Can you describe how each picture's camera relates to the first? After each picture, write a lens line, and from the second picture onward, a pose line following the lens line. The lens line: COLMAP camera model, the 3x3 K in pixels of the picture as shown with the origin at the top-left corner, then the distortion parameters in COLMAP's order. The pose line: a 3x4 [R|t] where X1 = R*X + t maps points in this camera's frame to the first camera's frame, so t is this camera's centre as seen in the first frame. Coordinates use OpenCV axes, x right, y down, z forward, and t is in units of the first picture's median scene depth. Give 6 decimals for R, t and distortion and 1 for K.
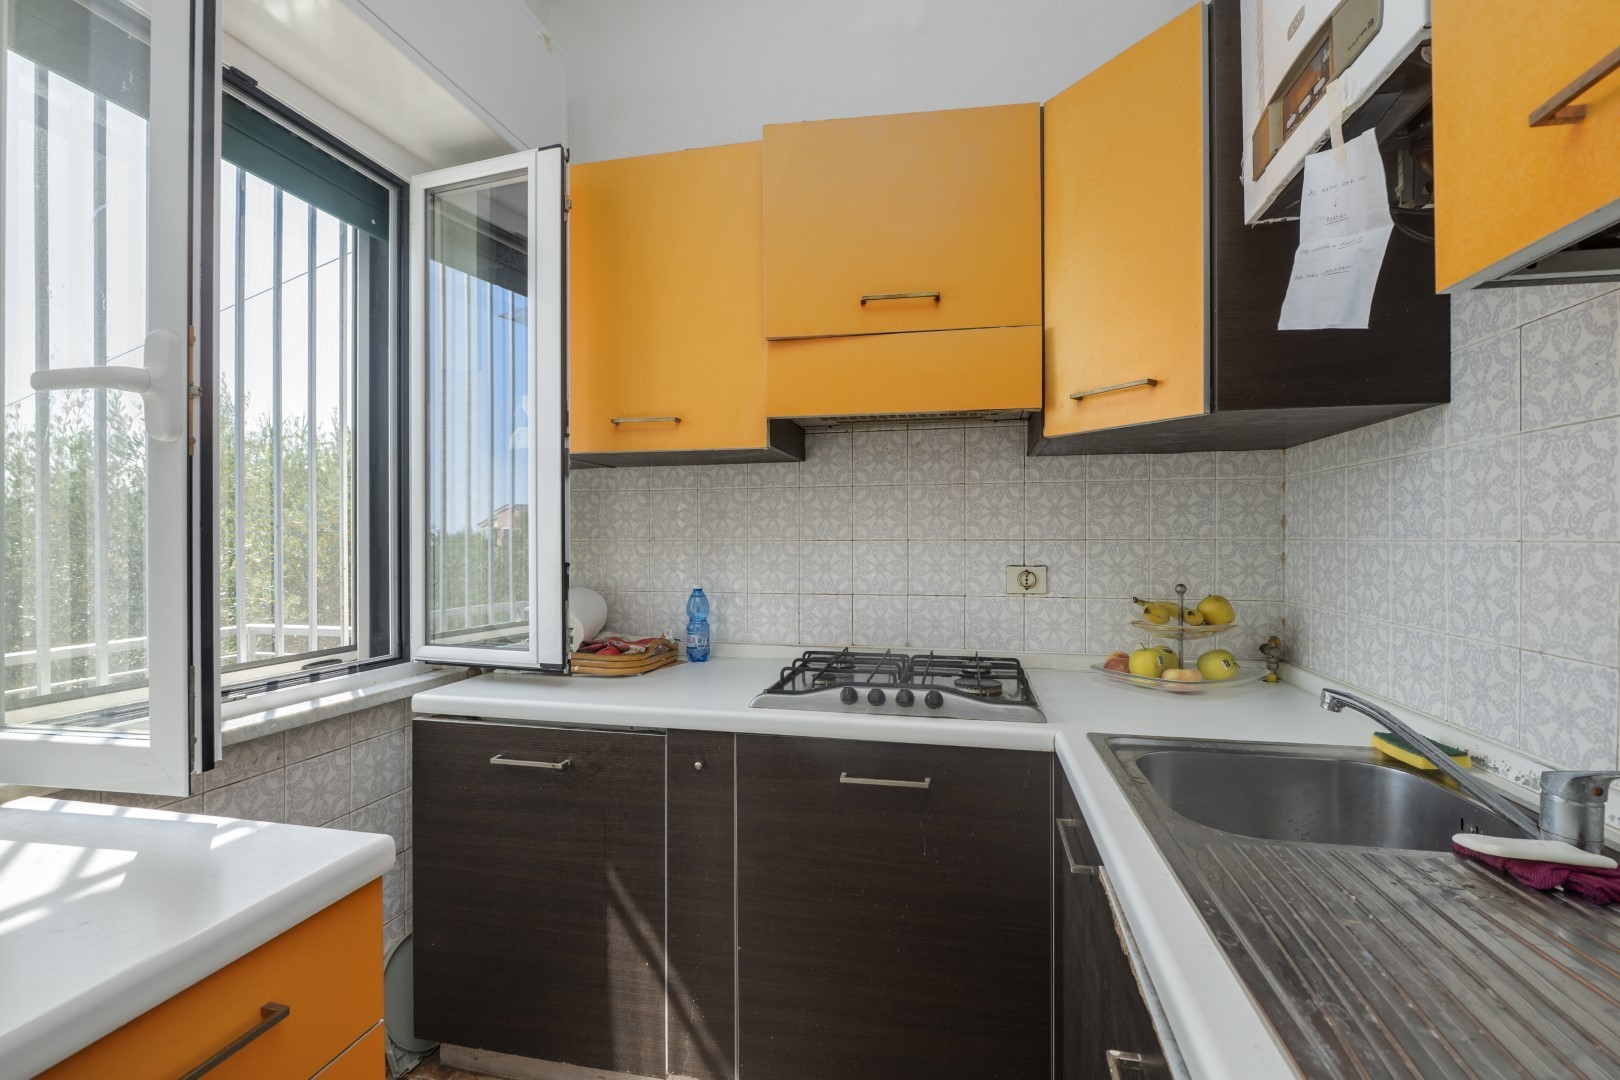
lens RADIAL K [[706.4, 0, 786.6], [0, 706.4, 541.1], [0, 0, 1]] dist [-0.004270, -0.000621]
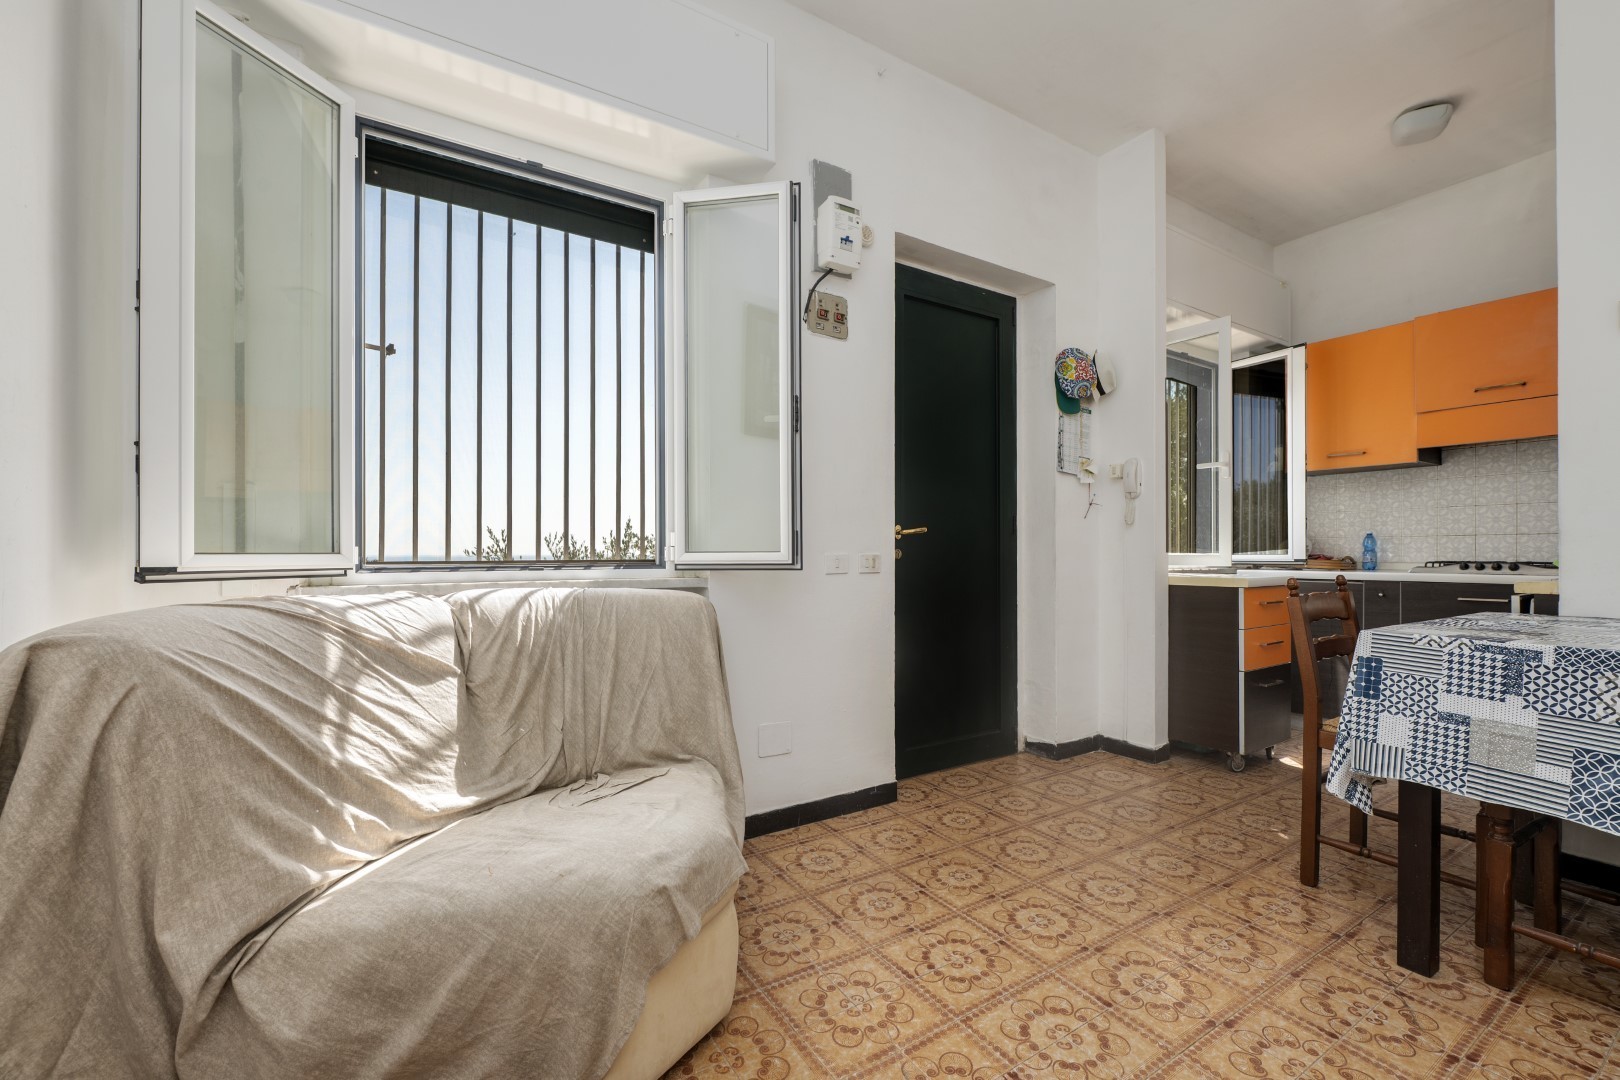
lens RADIAL K [[706.4, 0, 803.2], [0, 706.4, 554.2], [0, 0, 1]] dist [-0.004270, -0.000621]
pose [[0.739755, -0.002237, -0.672872, 0.031848], [0.000440, 0.999996, -0.002841, 0.139031], [0.672876, 0.001806, 0.739753, -1.654412]]
